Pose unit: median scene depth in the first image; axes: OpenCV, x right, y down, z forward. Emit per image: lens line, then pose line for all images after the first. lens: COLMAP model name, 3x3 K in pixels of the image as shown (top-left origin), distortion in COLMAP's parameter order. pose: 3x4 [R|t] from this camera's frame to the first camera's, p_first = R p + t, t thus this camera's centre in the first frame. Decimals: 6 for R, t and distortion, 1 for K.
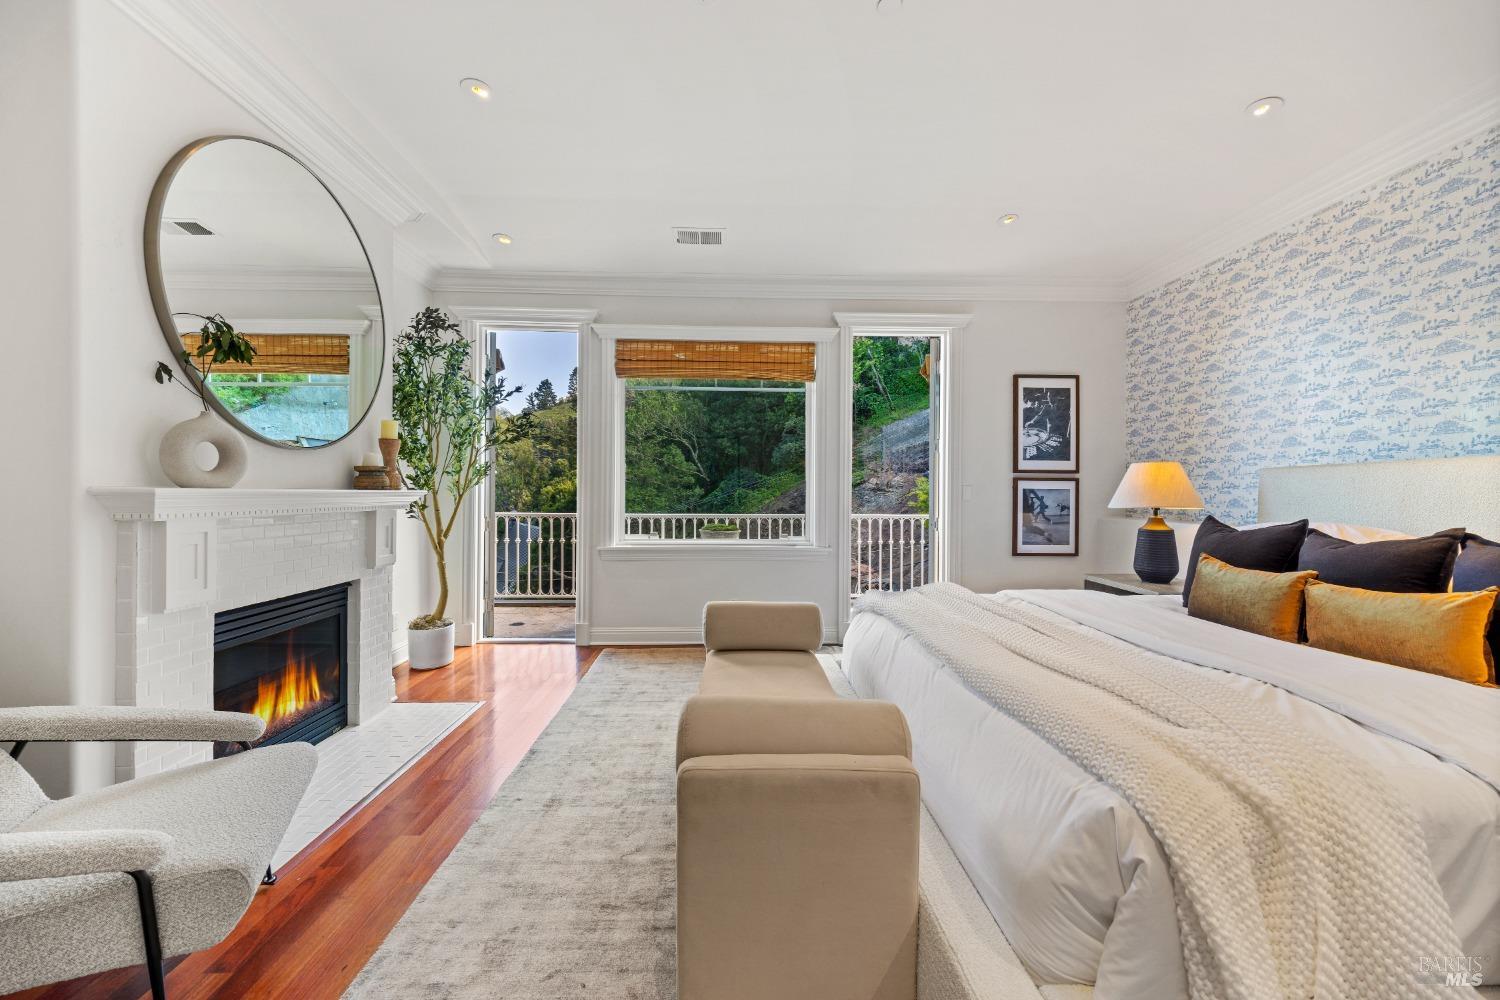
lens RADIAL K [[566.1, 0, 751.2], [0, 566.1, 496.2], [0, 0, 1]] dist [0.000203, -0.000304]
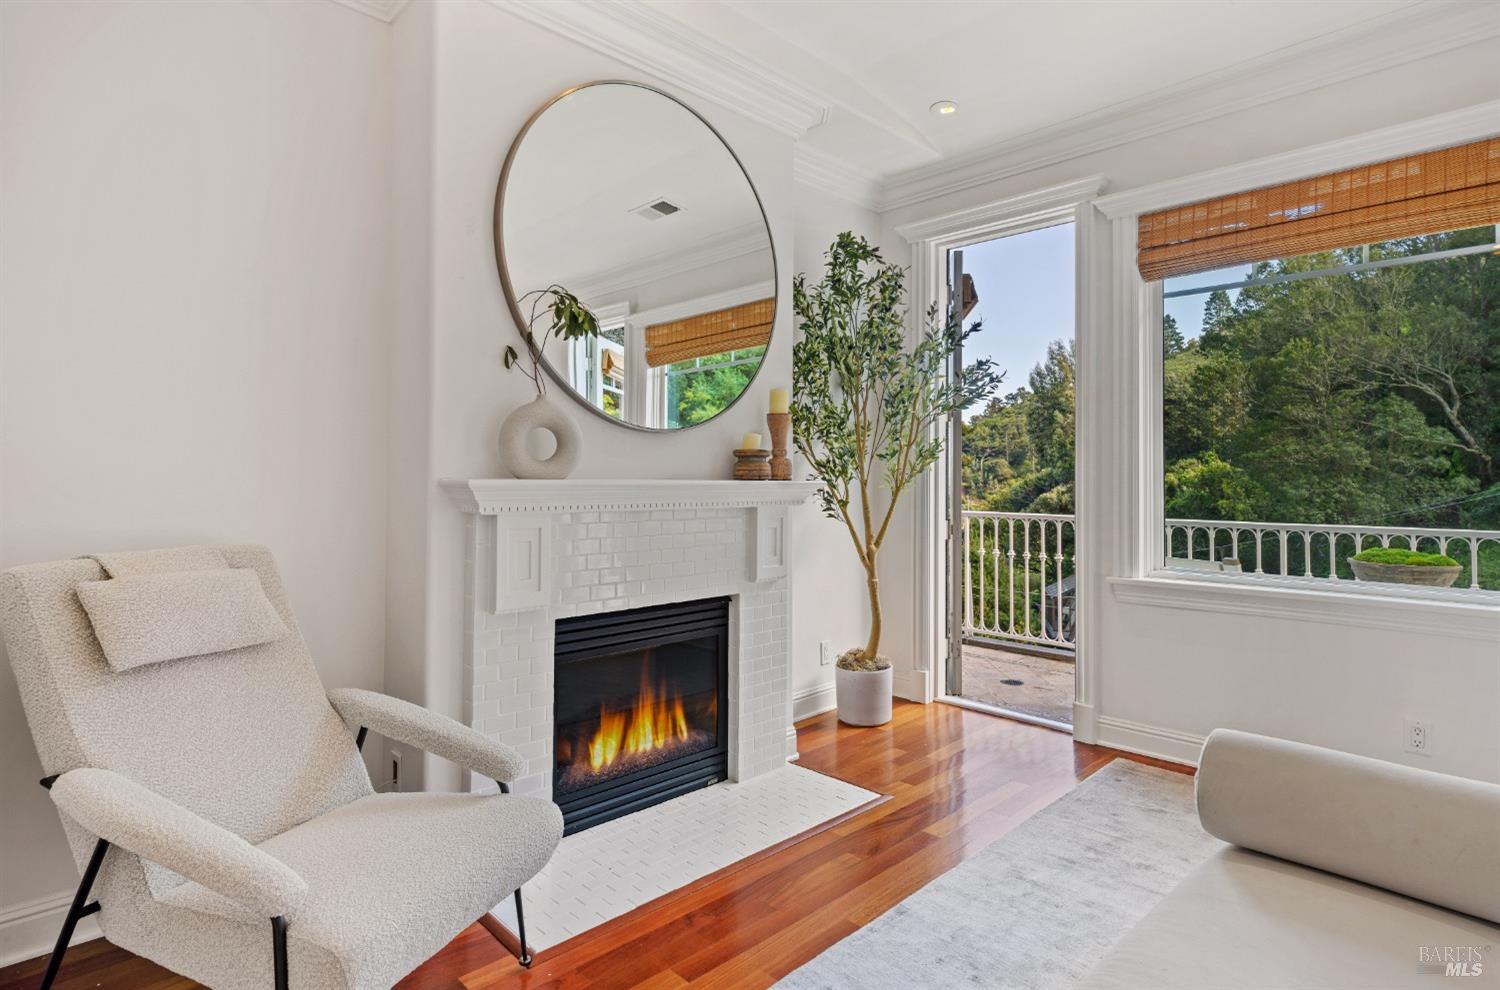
lens RADIAL K [[789.2, 0, 758.3], [0, 789.2, 465.3], [0, 0, 1]] dist [0.015430, -0.000394]
pose [[0.674198, -0.016032, -0.738377, 0.098508], [-0.005318, 0.999633, -0.026560, -0.002165], [0.738532, 0.021833, 0.673865, 0.200751]]
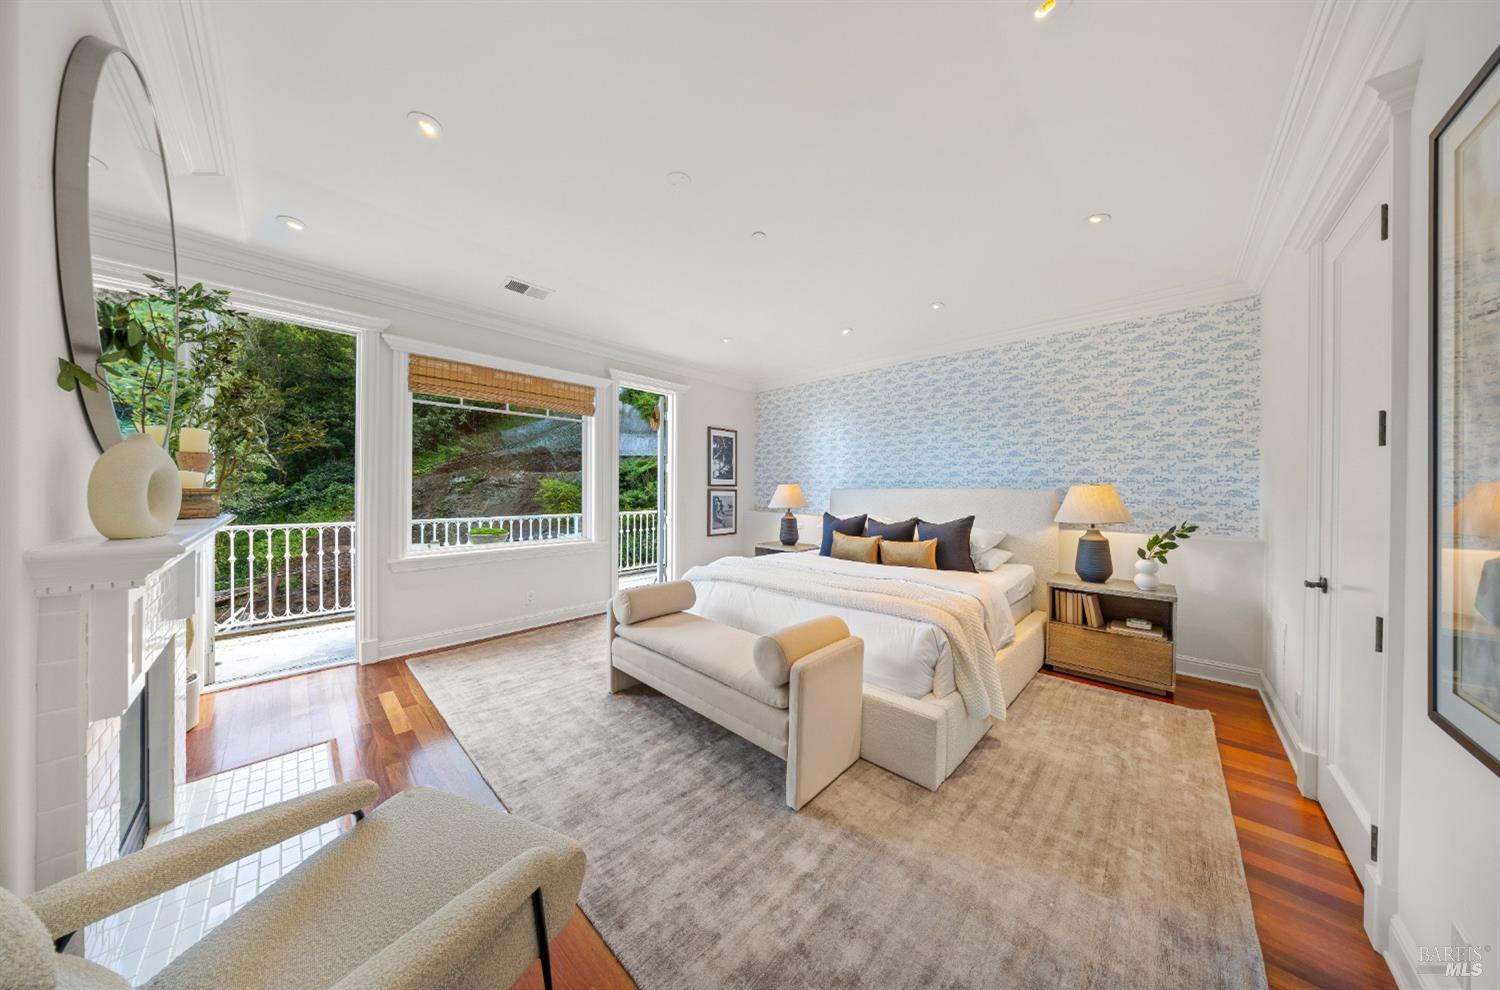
lens RADIAL K [[439.4, 0, 738.9], [0, 439.4, 487.5], [0, 0, 1]] dist [0.000666, 0.000042]
pose [[0.713027, 0.001809, 0.701134, -0.404569], [-0.000491, 0.999998, -0.002081, -0.038346], [-0.701137, 0.001139, 0.713026, 0.027982]]
